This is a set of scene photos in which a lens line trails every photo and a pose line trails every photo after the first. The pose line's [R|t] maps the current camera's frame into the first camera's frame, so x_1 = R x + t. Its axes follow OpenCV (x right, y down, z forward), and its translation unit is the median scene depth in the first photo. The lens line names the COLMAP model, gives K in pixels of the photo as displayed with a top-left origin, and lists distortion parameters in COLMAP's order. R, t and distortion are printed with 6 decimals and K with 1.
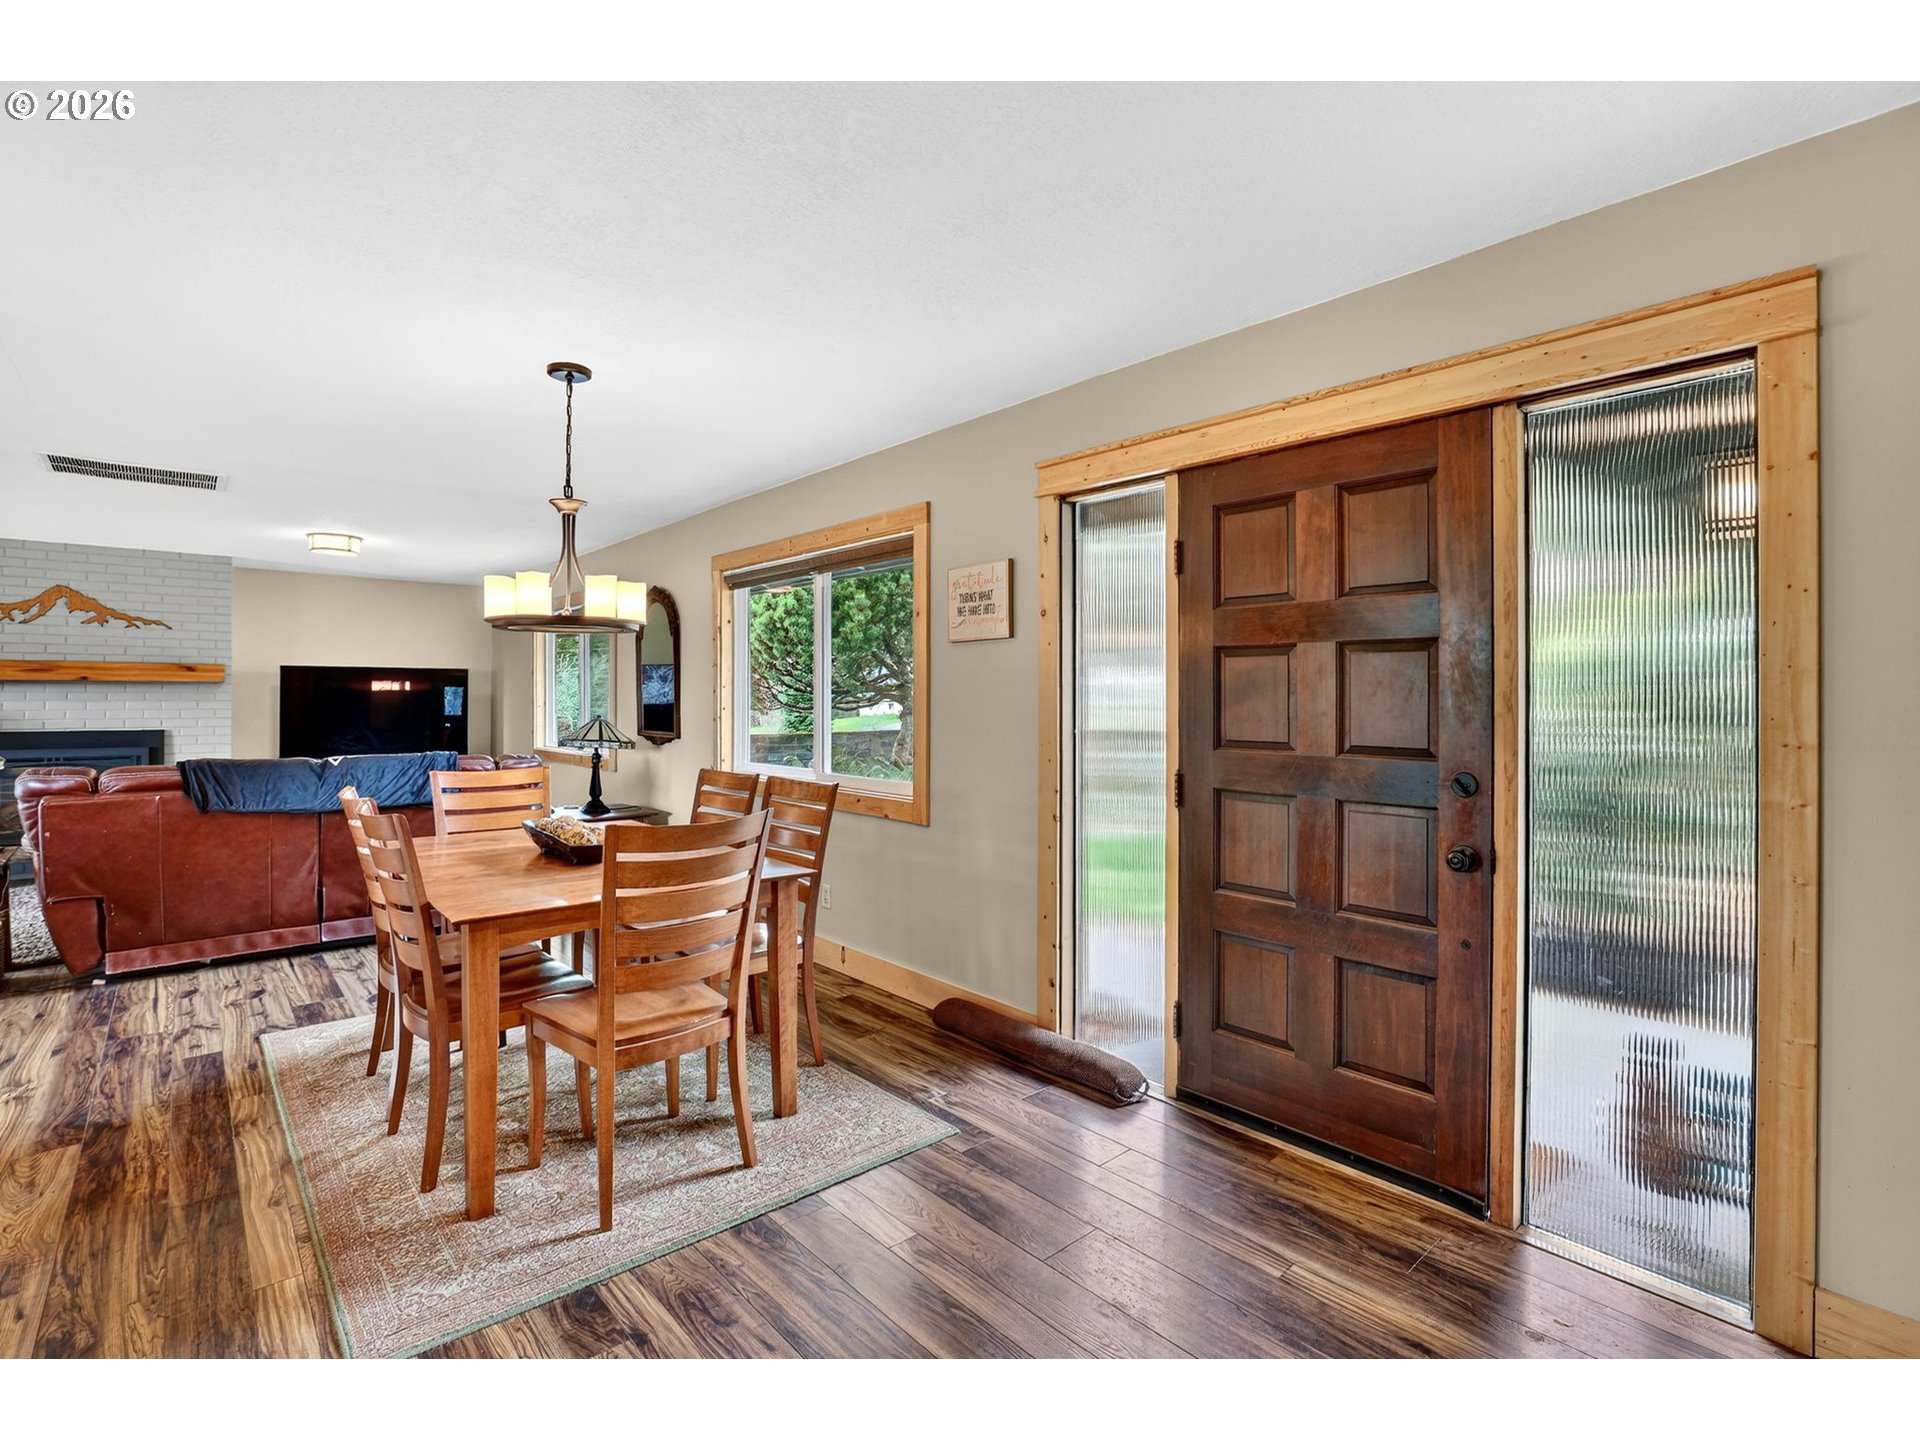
lens RADIAL K [[888.0, 0, 959.2], [0, 888.0, 705.0], [0, 0, 1]] dist [-0.032945, 0.009313]
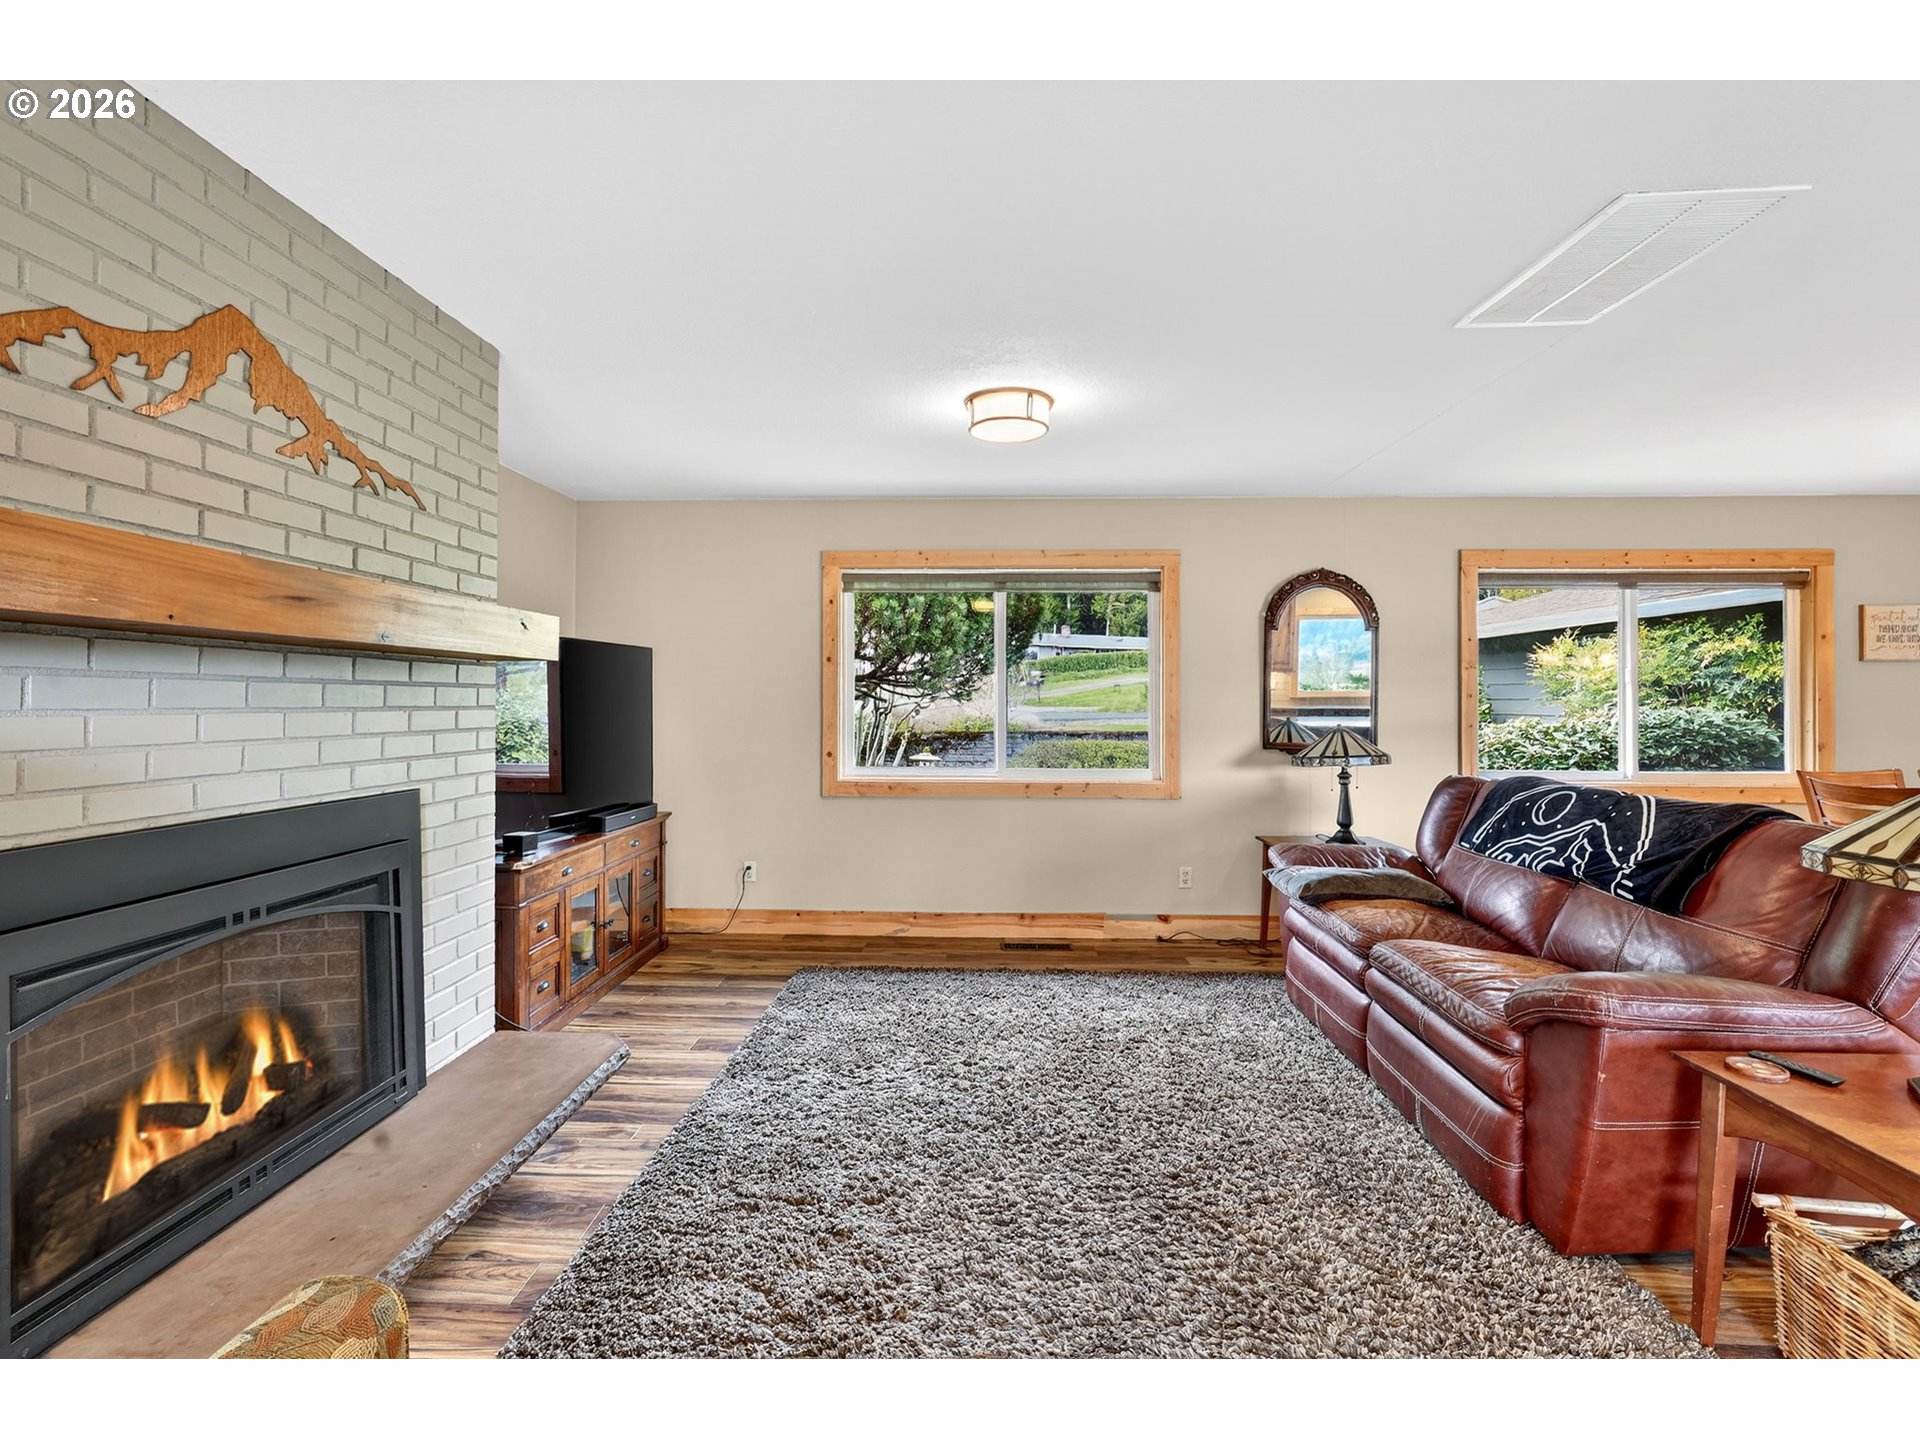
lens RADIAL K [[898.0, 0, 952.4], [0, 898.0, 699.3], [0, 0, 1]] dist [0.019701, 0.000892]
pose [[0.672714, 0.002211, 0.739899, -1.727470], [0.004277, 0.999967, -0.006877, -0.009124], [-0.739890, 0.007791, 0.672683, 0.977027]]
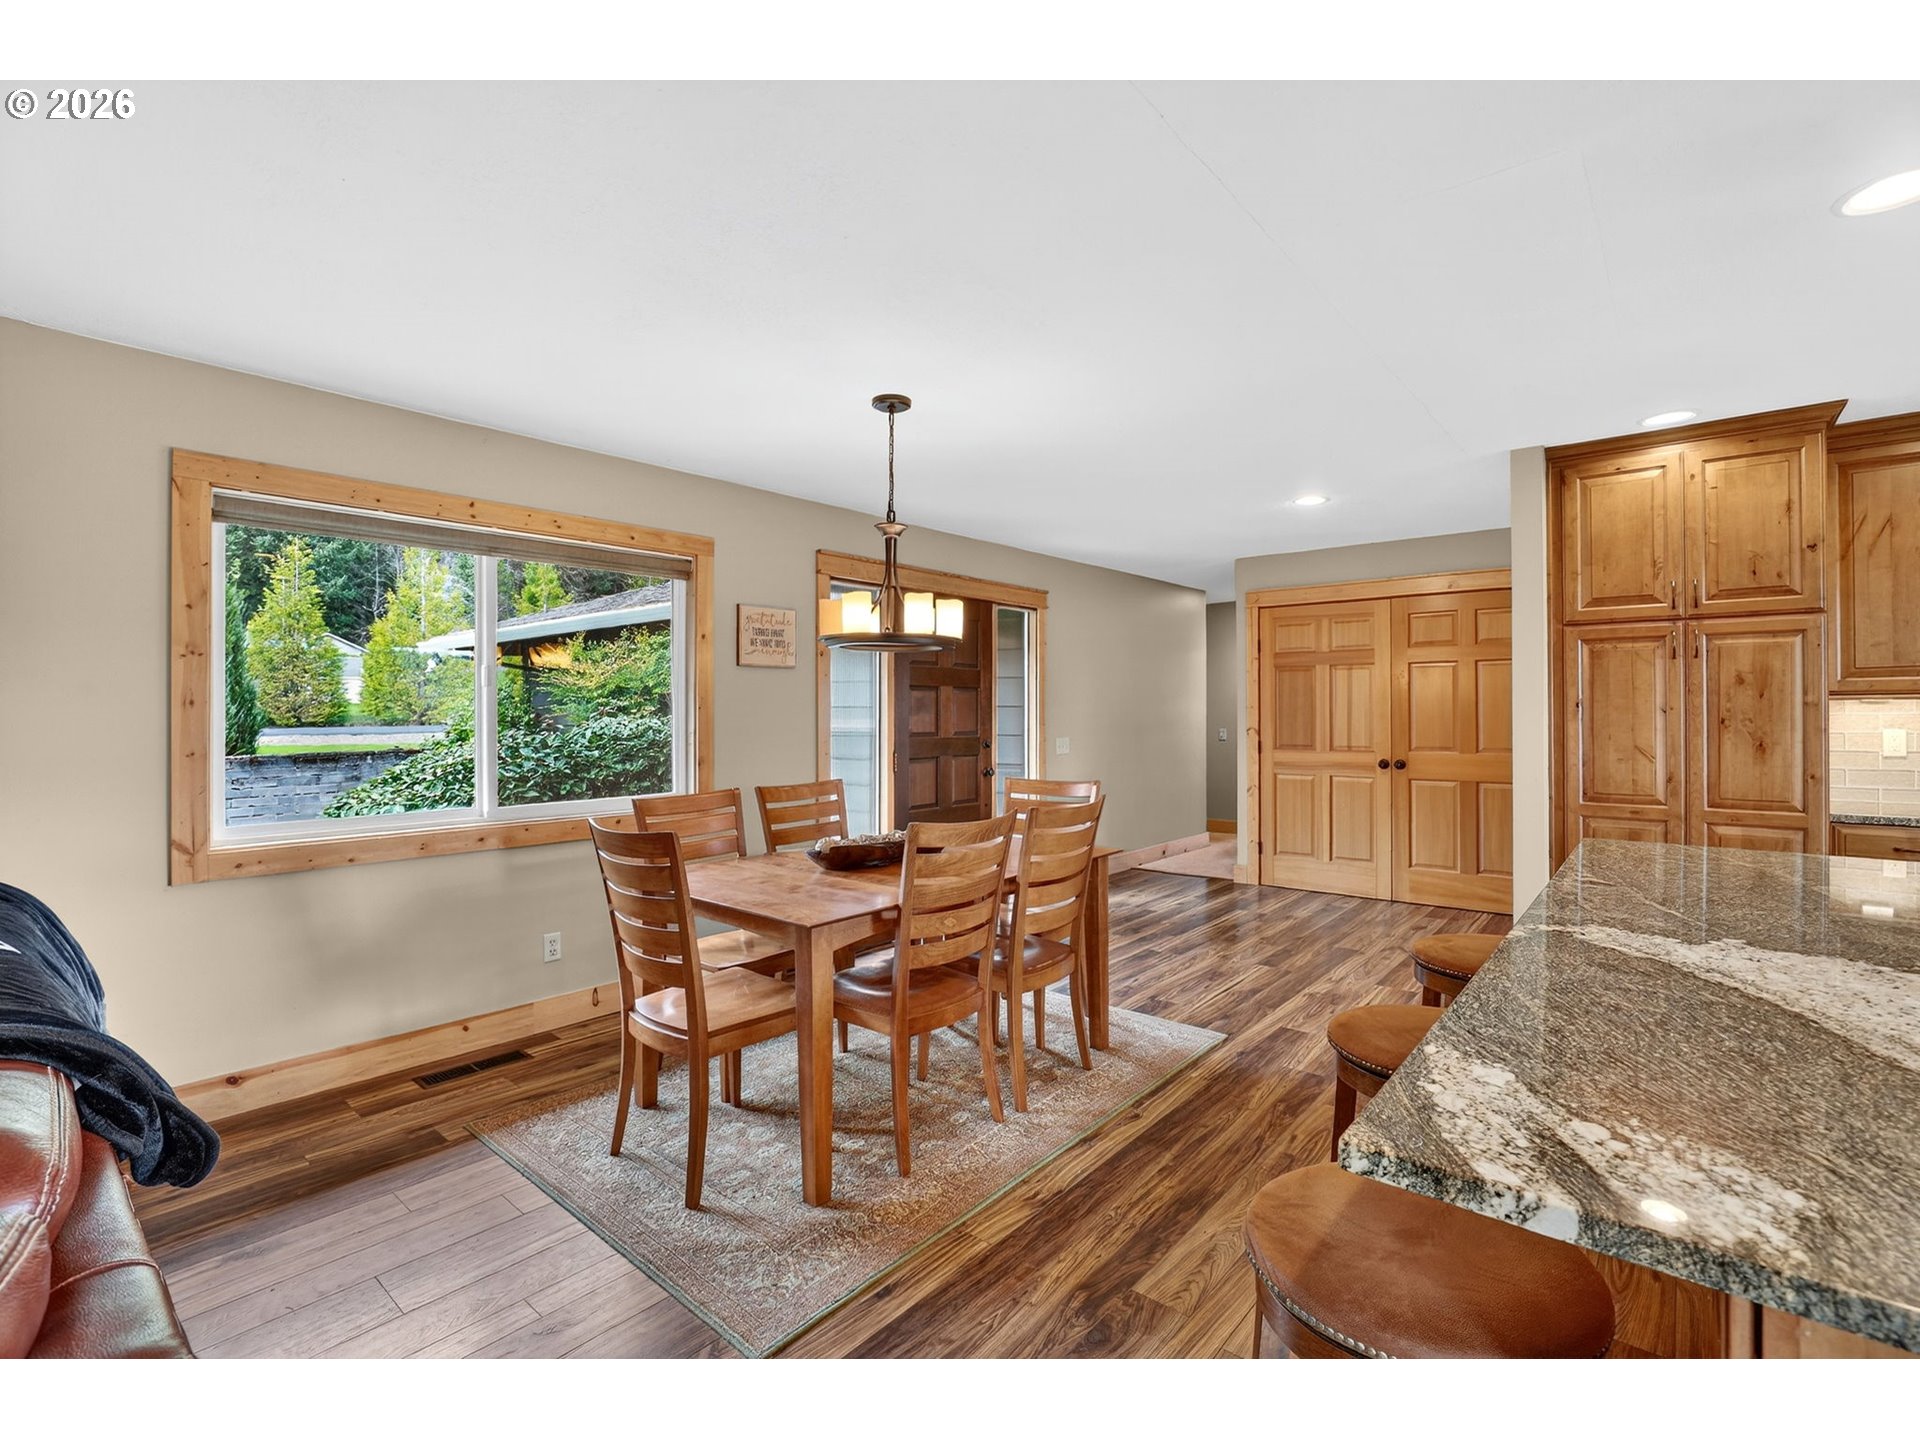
lens RADIAL K [[888.0, 0, 959.2], [0, 888.0, 705.0], [0, 0, 1]] dist [-0.032945, 0.009313]
pose [[-0.139509, 0.005516, 0.990205, -1.111047], [0.012690, 0.999912, -0.003782, -0.007985], [-0.990139, 0.012038, -0.139567, 0.786949]]
